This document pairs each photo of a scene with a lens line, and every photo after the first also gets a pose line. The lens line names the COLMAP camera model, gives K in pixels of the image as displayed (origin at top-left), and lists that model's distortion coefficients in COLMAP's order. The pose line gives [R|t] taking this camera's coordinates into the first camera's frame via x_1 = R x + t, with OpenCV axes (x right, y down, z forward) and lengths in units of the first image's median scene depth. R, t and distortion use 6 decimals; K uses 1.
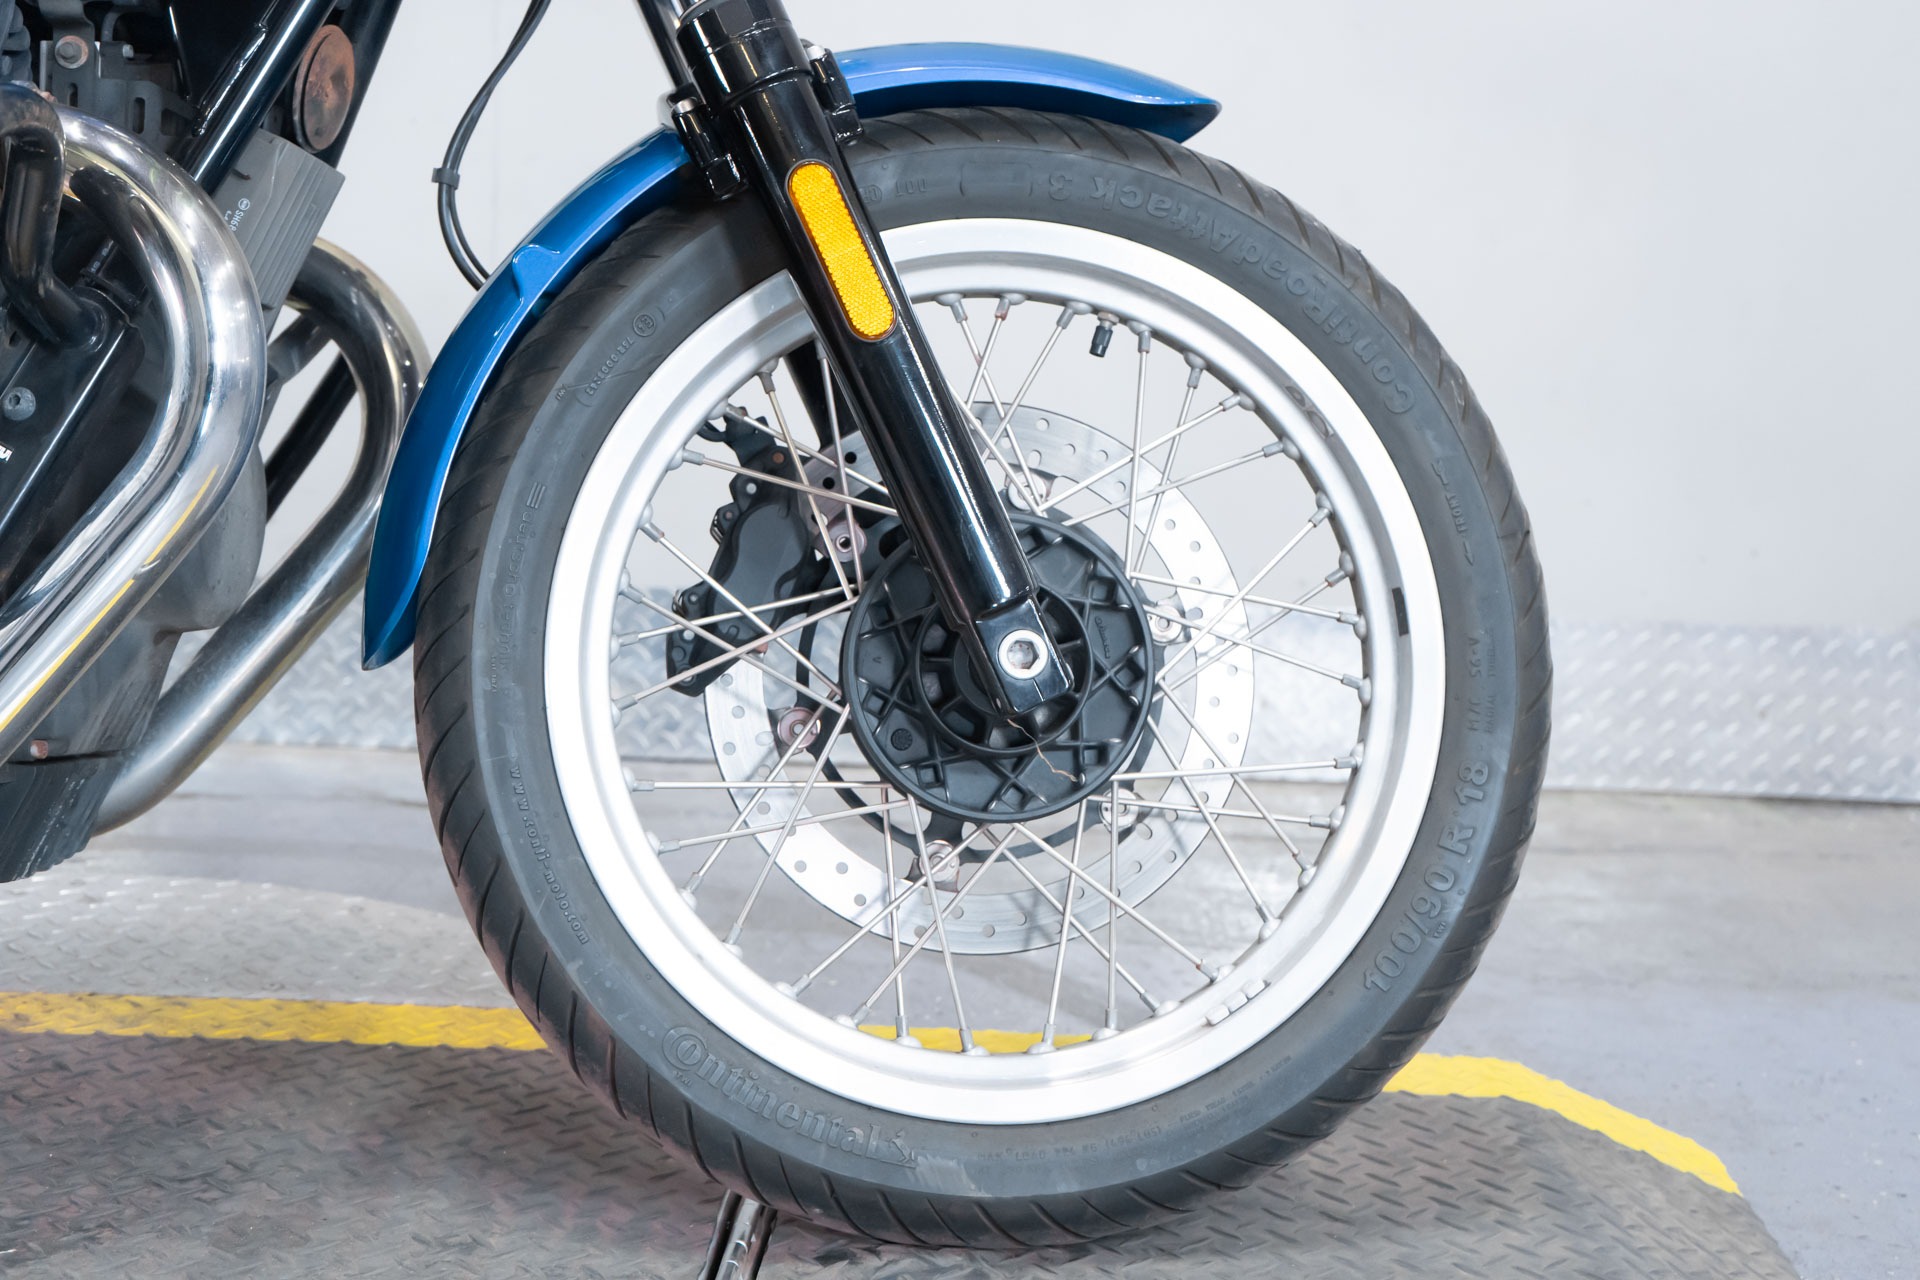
lens RADIAL K [[2253.2, 0, 936.5], [0, 2253.2, 668.5], [0, 0, 1]] dist [-0.015126, 0.000000]
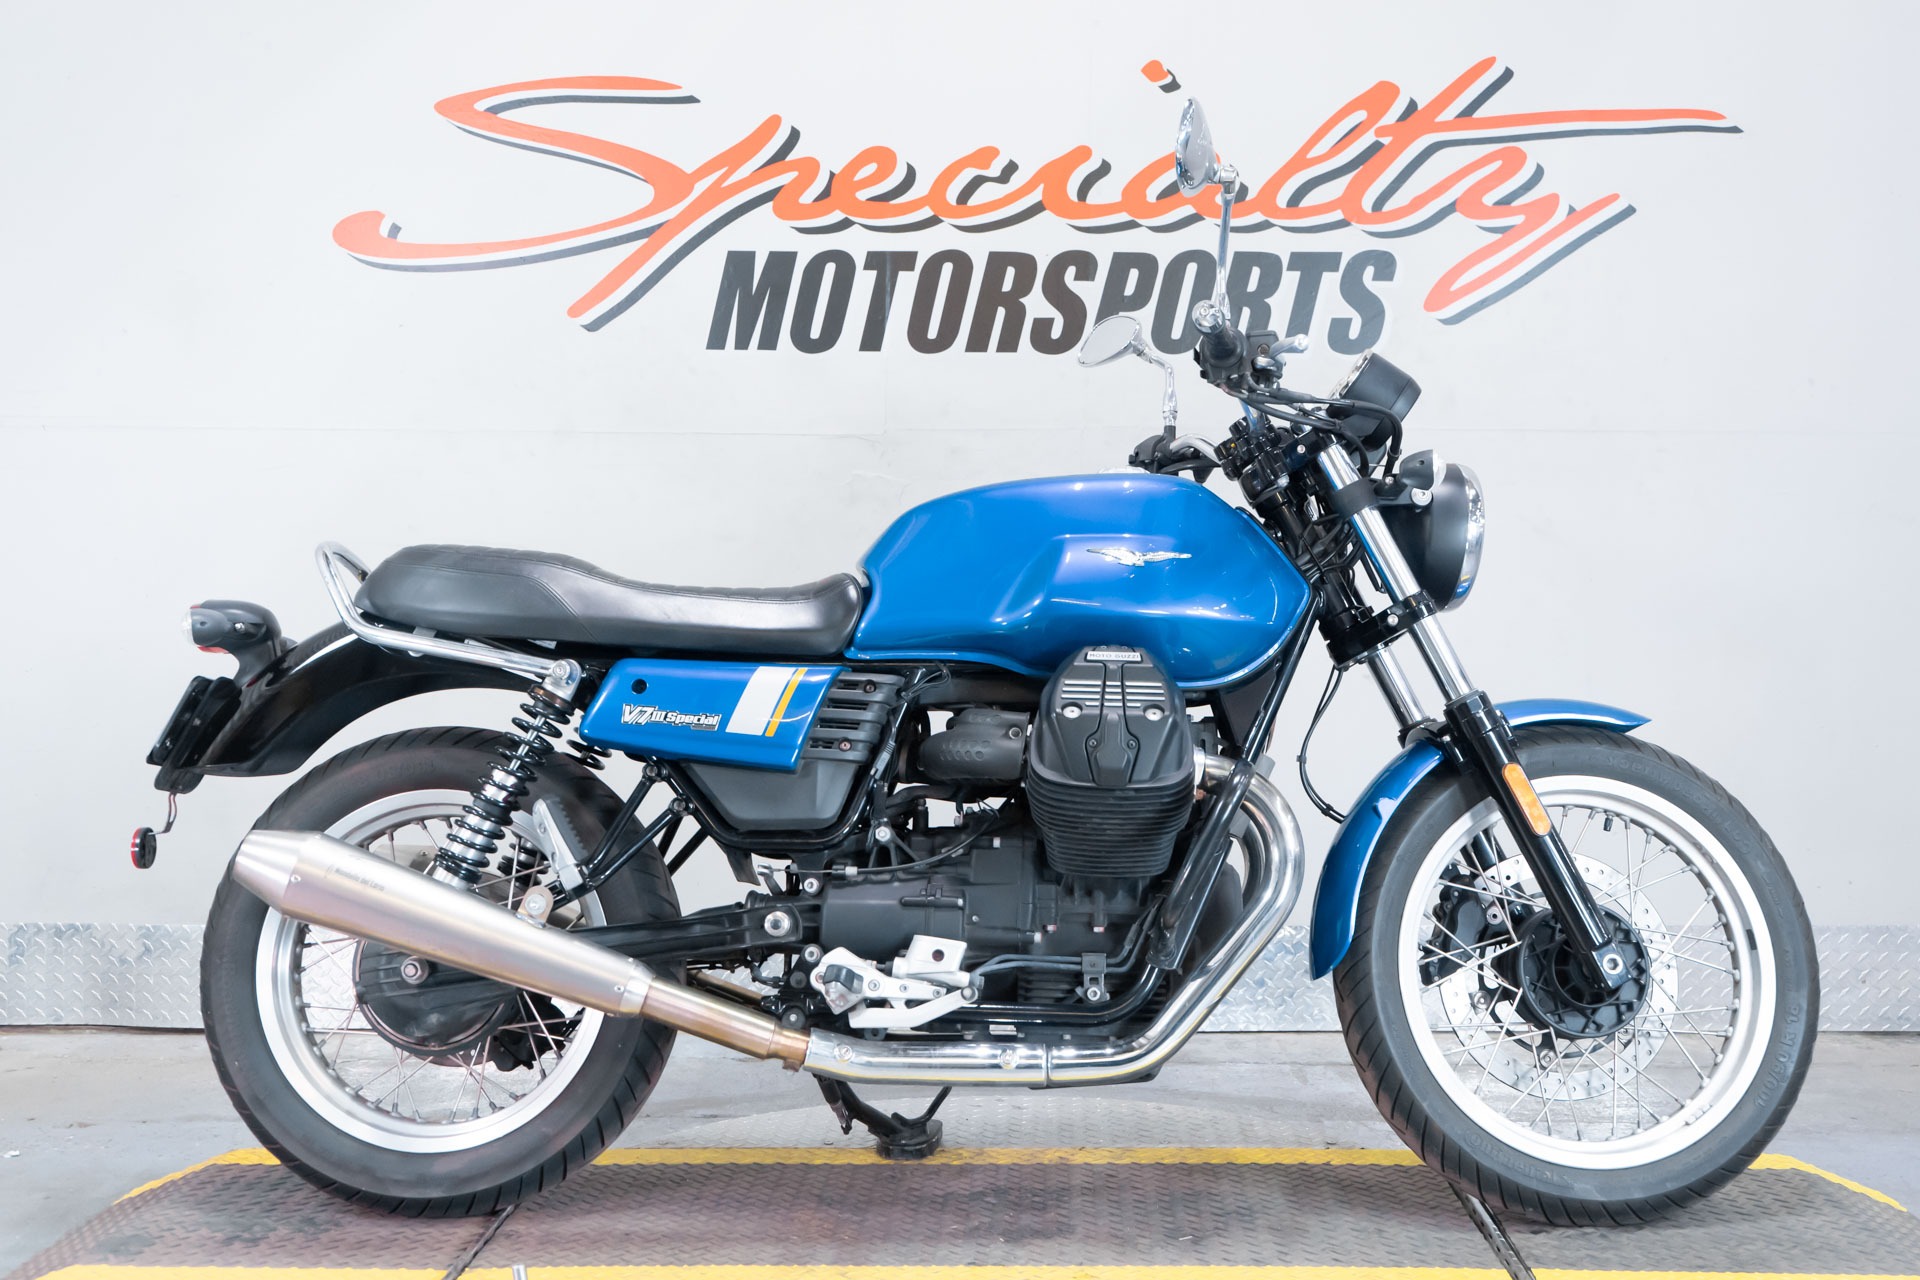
lens RADIAL K [[2248.4, 0, 961.7], [0, 2248.4, 640.4], [0, 0, 1]] dist [0.022542, 0.000000]
pose [[0.999264, -0.029863, 0.024077, -0.653270], [0.032980, 0.989368, -0.141644, -0.028455], [-0.019591, 0.142333, 0.989625, -1.320652]]
